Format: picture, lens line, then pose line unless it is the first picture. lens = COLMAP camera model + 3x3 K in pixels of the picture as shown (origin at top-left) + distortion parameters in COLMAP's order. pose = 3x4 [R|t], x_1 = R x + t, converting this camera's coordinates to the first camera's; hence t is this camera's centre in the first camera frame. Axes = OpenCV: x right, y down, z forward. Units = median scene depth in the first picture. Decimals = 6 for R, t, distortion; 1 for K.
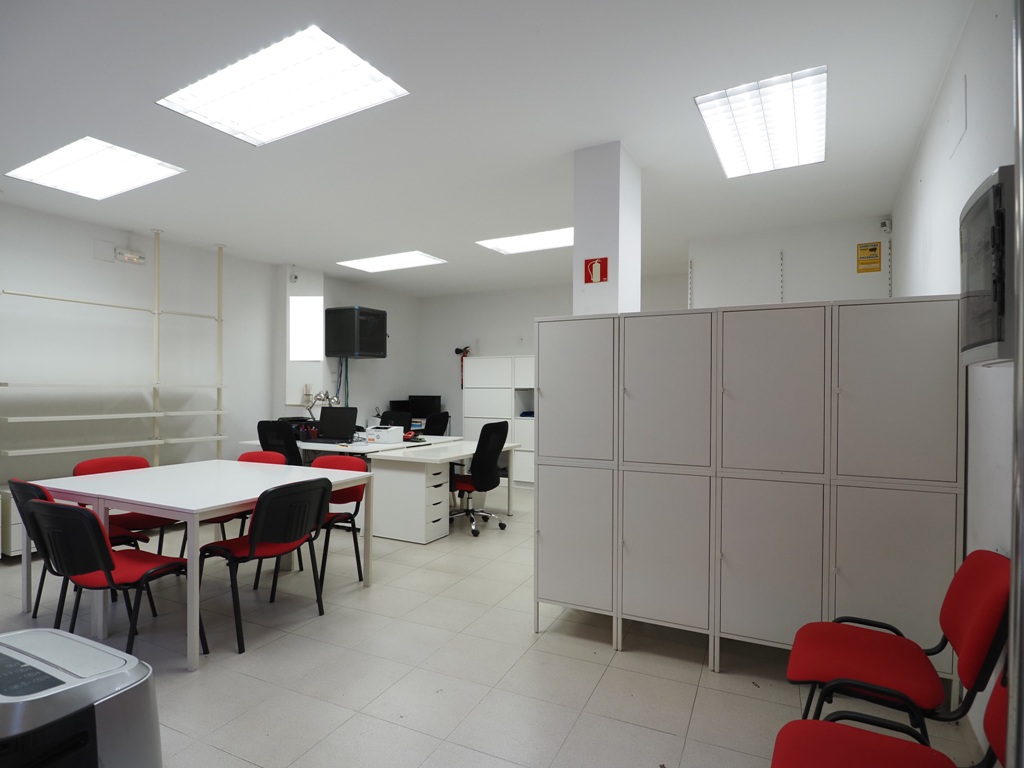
lens RADIAL K [[550.3, 0, 508.2], [0, 550.3, 389.5], [0, 0, 1]] dist [-0.008627, -0.005742]
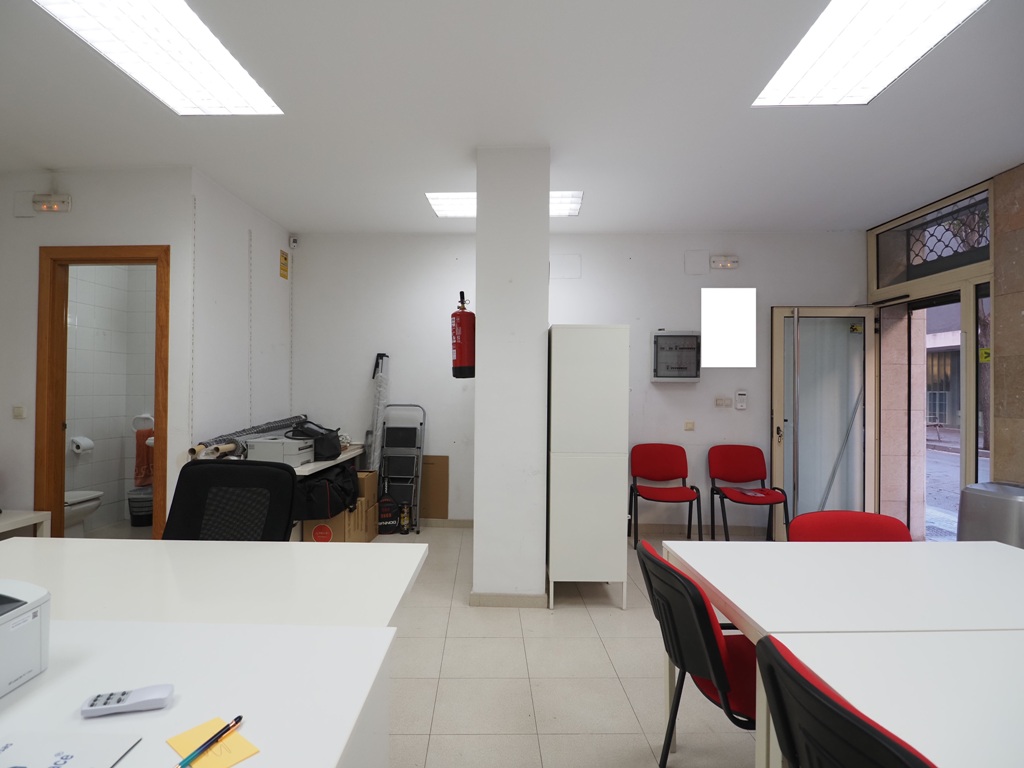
lens RADIAL K [[550.3, 0, 504.1], [0, 550.3, 386.4], [0, 0, 1]] dist [-0.008627, -0.005742]
pose [[-0.449171, -0.004683, 0.893434, -0.395041], [-0.015102, 0.999883, -0.002352, -0.000029], [-0.893318, -0.014549, -0.449189, 0.815212]]
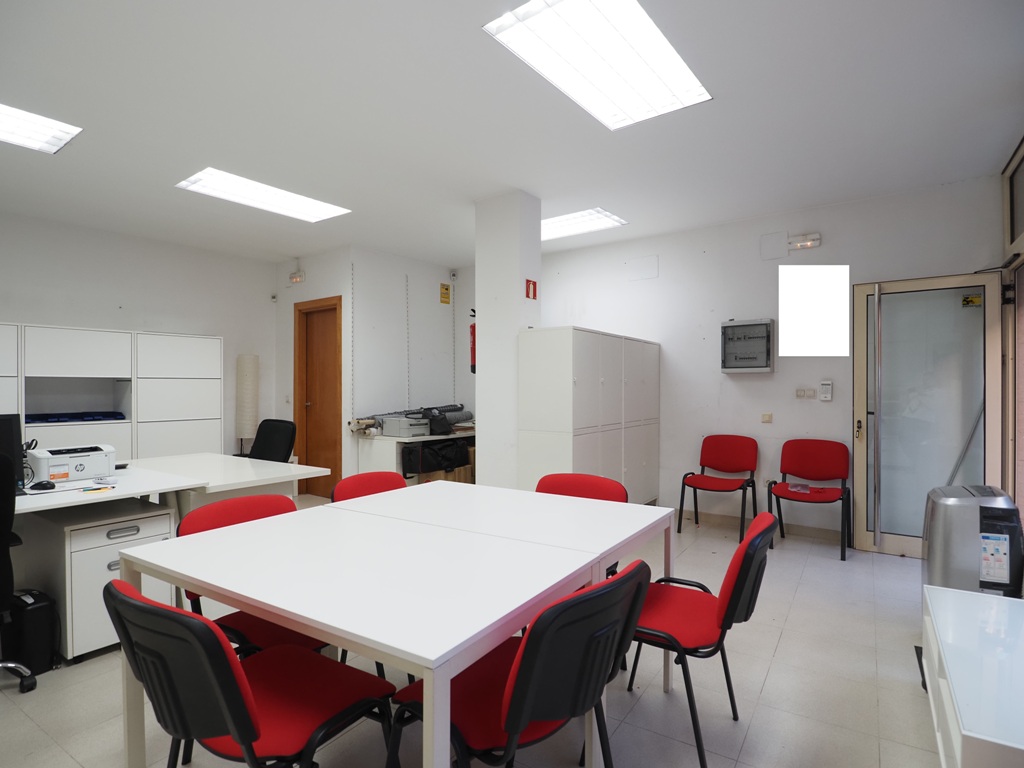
lens RADIAL K [[550.3, 0, 508.9], [0, 550.3, 388.1], [0, 0, 1]] dist [-0.008627, -0.005742]
pose [[0.130349, -0.007138, 0.991442, -0.611398], [-0.002340, 0.999969, 0.007507, 0.005069], [-0.991465, -0.003298, 0.130328, 0.465743]]
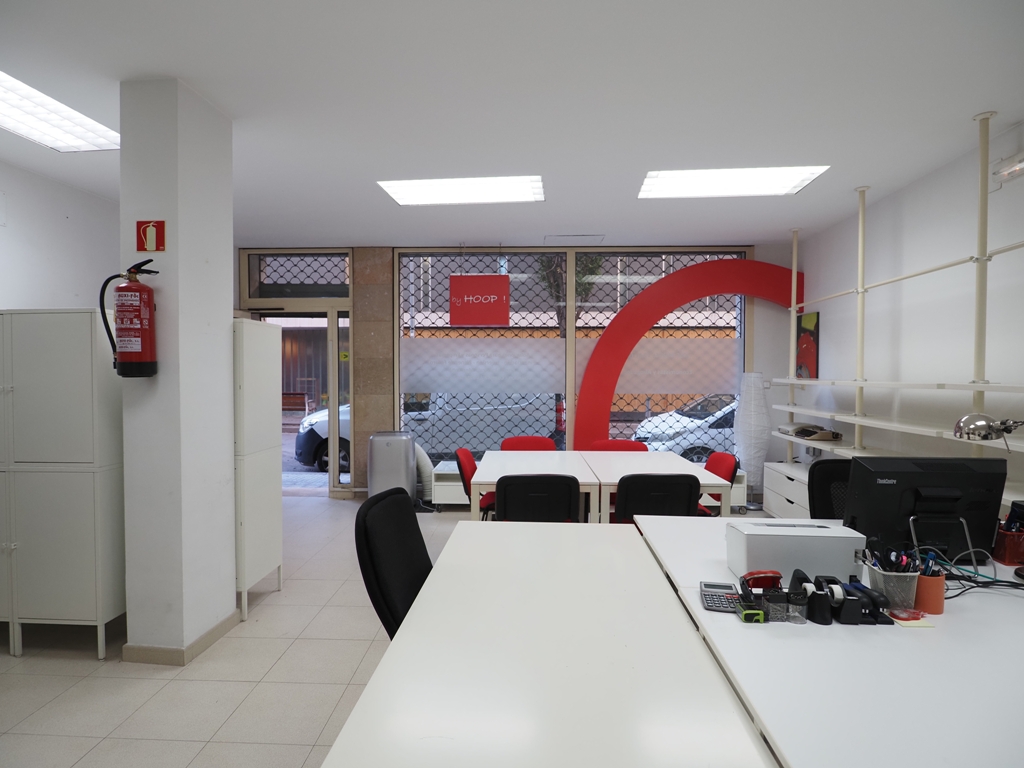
lens RADIAL K [[550.3, 0, 511.6], [0, 550.3, 384.6], [0, 0, 1]] dist [-0.008627, -0.005742]
pose [[-0.912997, 0.004655, -0.407940, 0.056577], [-0.002627, 0.999847, 0.017289, -0.012098], [0.407958, 0.016856, -0.912845, 1.099560]]
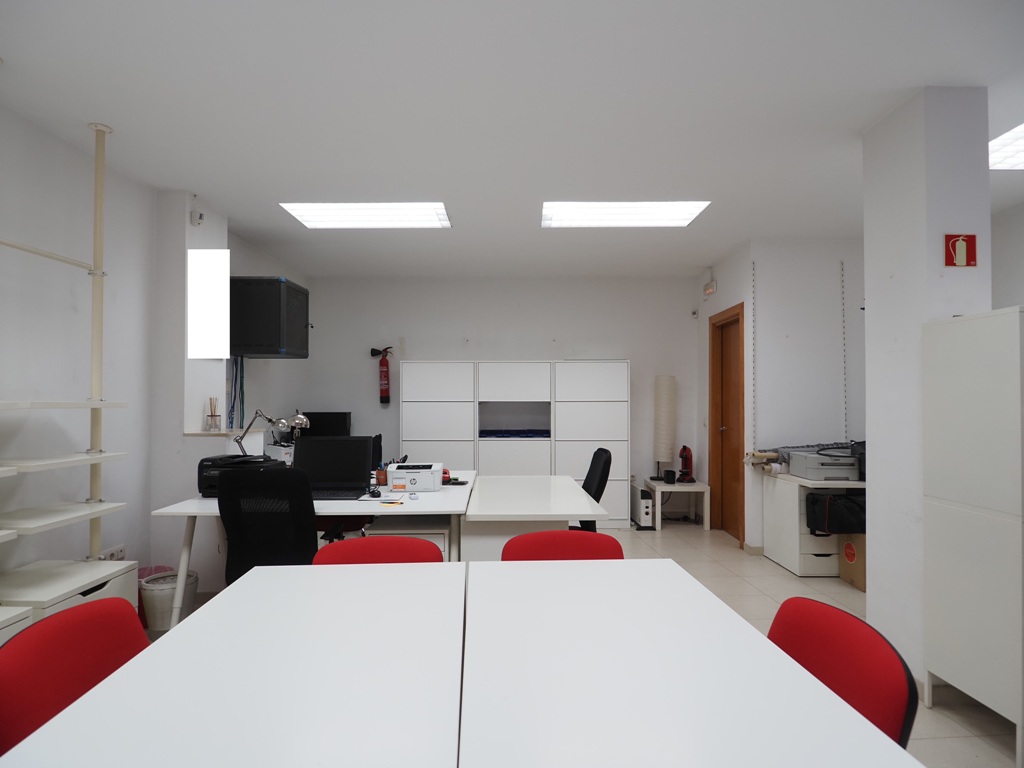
lens RADIAL K [[550.3, 0, 508.3], [0, 550.3, 393.6], [0, 0, 1]] dist [-0.008627, -0.005742]
pose [[0.878259, 0.000053, 0.478185, -0.390528], [0.004100, 0.999962, -0.007641, -0.009373], [-0.478168, 0.008672, 0.878226, 0.340336]]
